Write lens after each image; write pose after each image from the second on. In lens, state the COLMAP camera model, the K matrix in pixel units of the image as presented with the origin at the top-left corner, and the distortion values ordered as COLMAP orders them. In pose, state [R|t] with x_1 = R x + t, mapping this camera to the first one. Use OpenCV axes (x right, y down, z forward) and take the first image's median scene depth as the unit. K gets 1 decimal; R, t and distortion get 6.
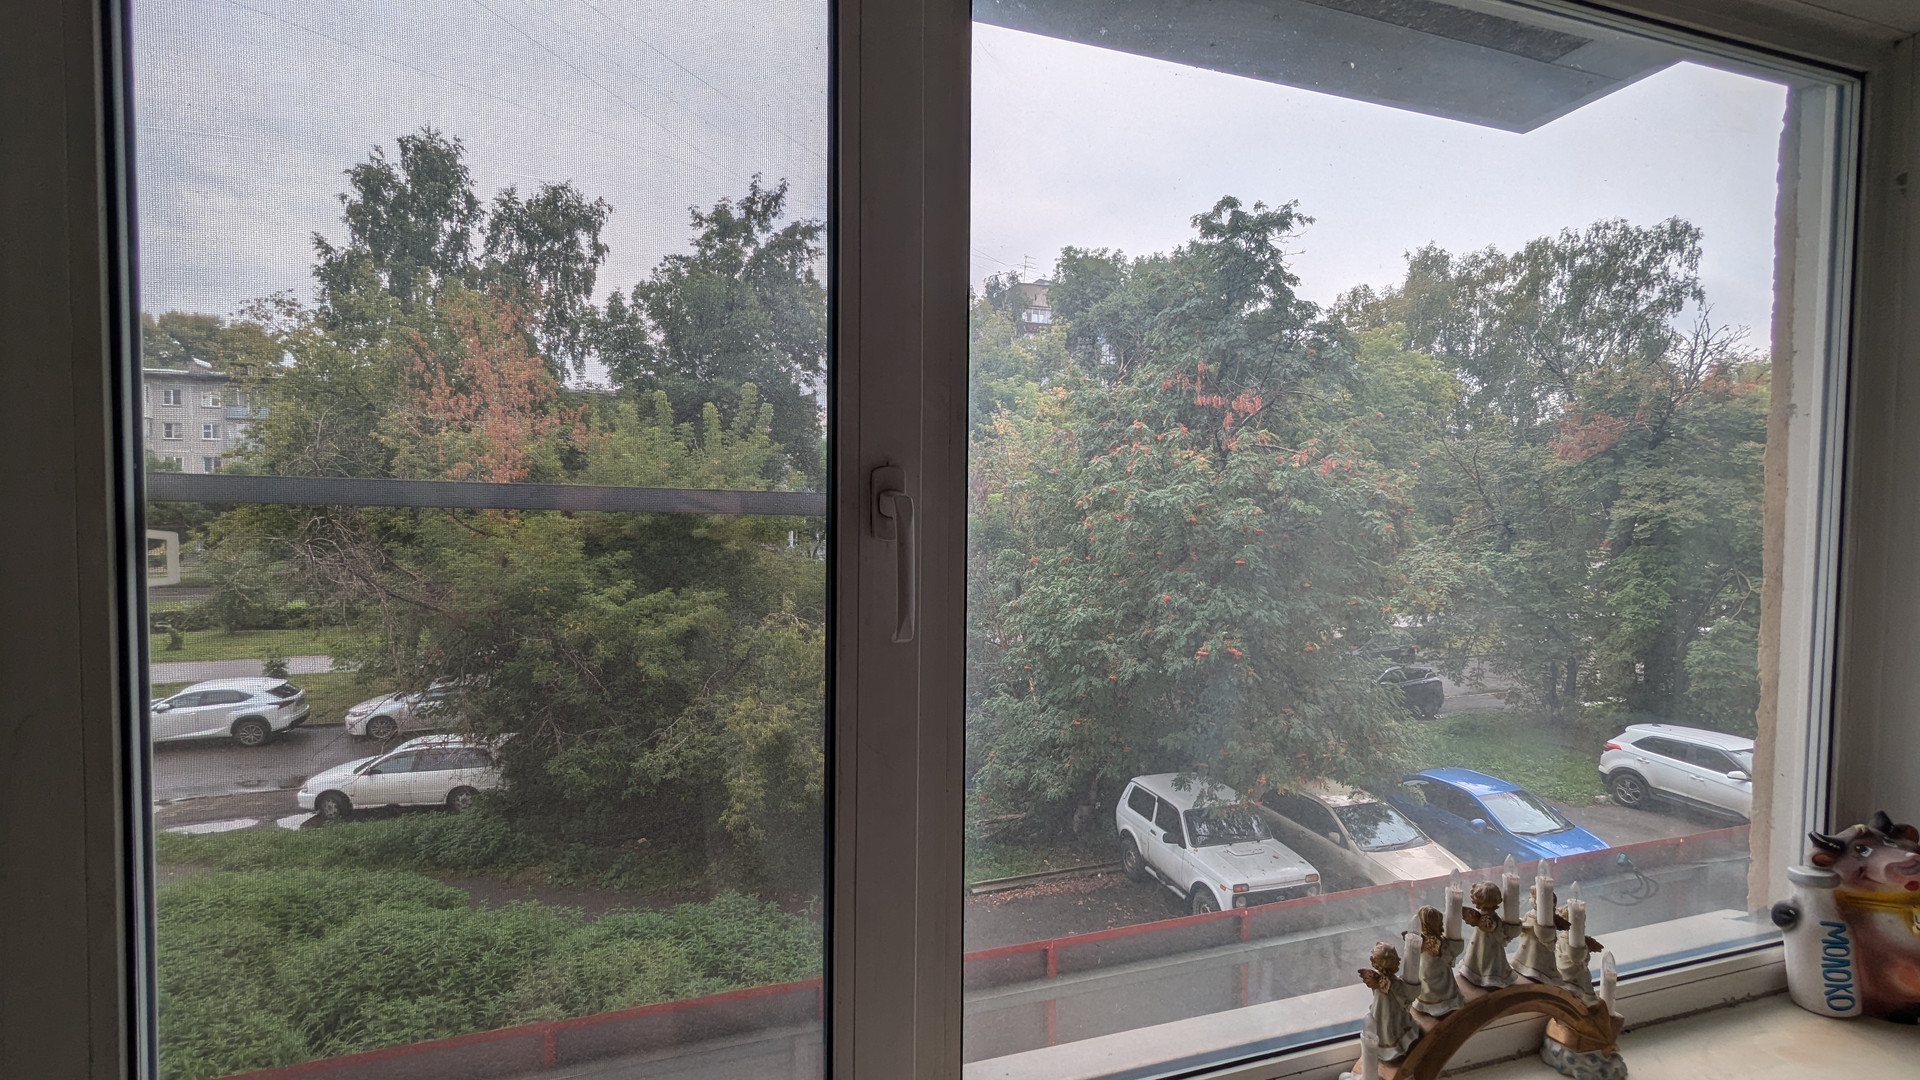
lens RADIAL K [[911.0, 0, 959.9], [0, 911.0, 544.0], [0, 0, 1]] dist [0.000332, -0.001746]
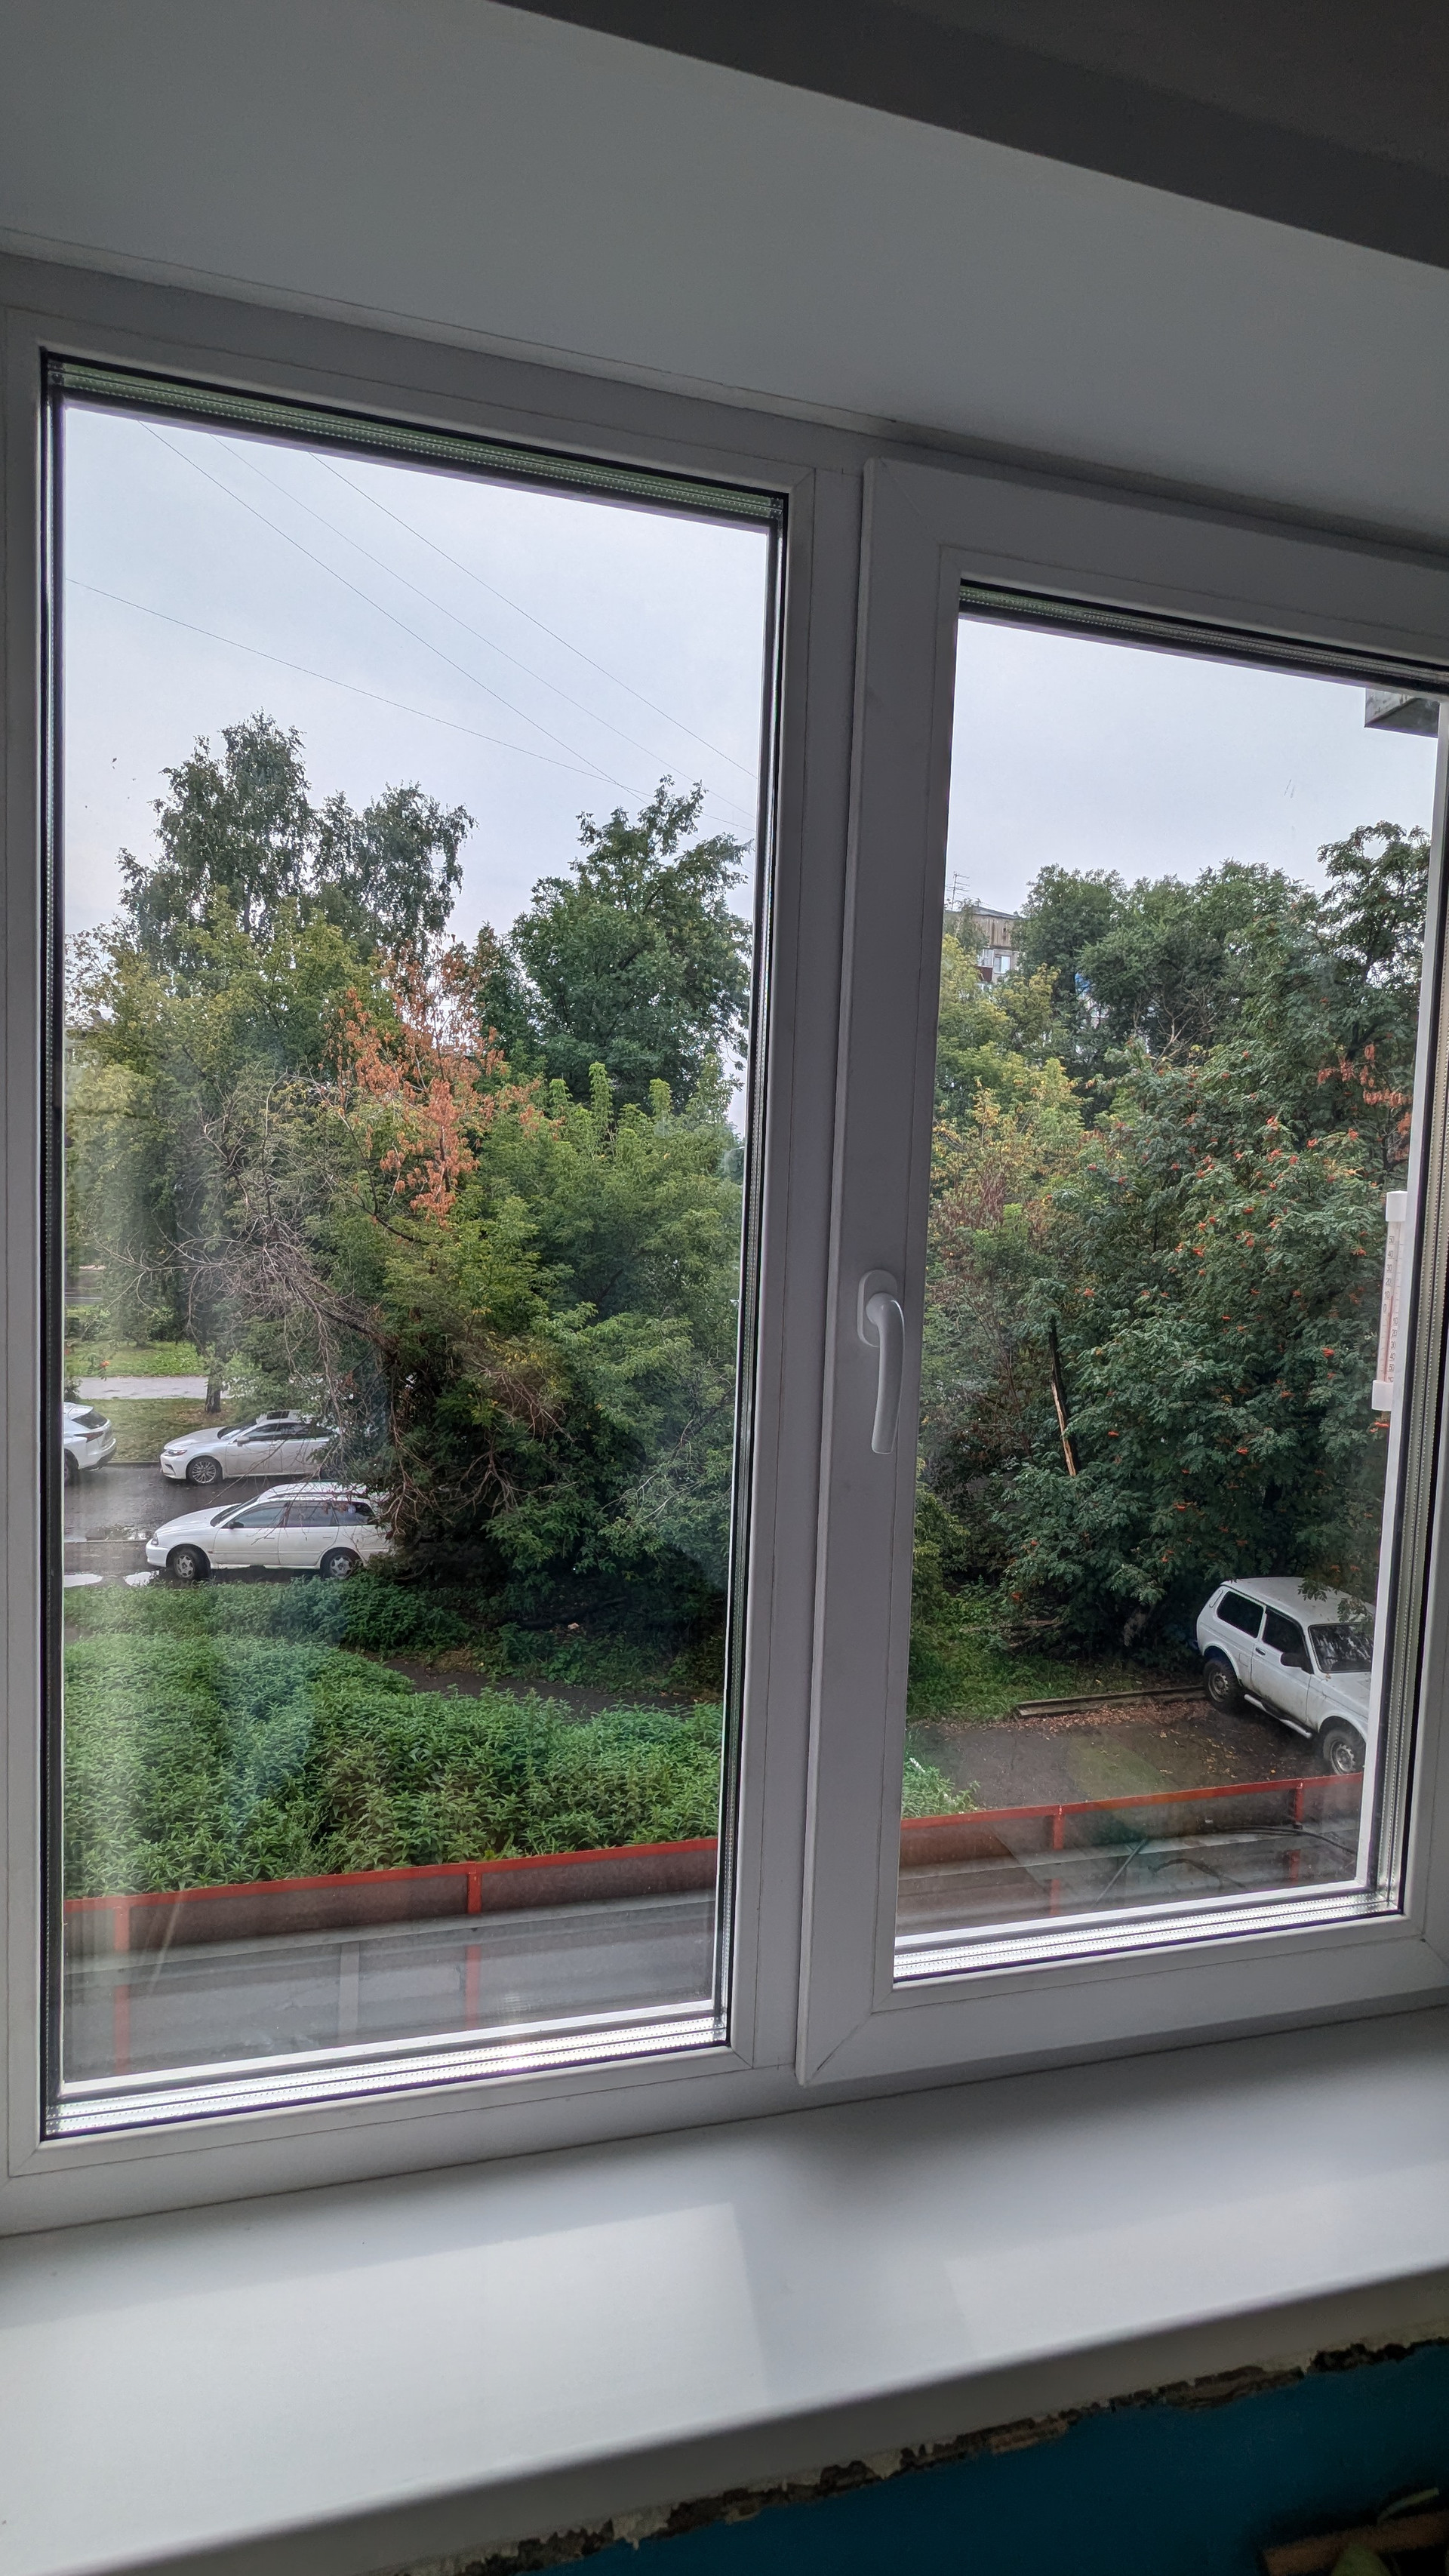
lens RADIAL K [[1222.2, 0, 724.7], [0, 1222.2, 1286.2], [0, 0, 1]] dist [0.000332, -0.001746]
pose [[0.996256, 0.034034, -0.079472, -0.127855], [-0.032194, 0.999186, 0.024325, -0.003797], [0.080235, -0.021675, 0.996540, -0.050247]]
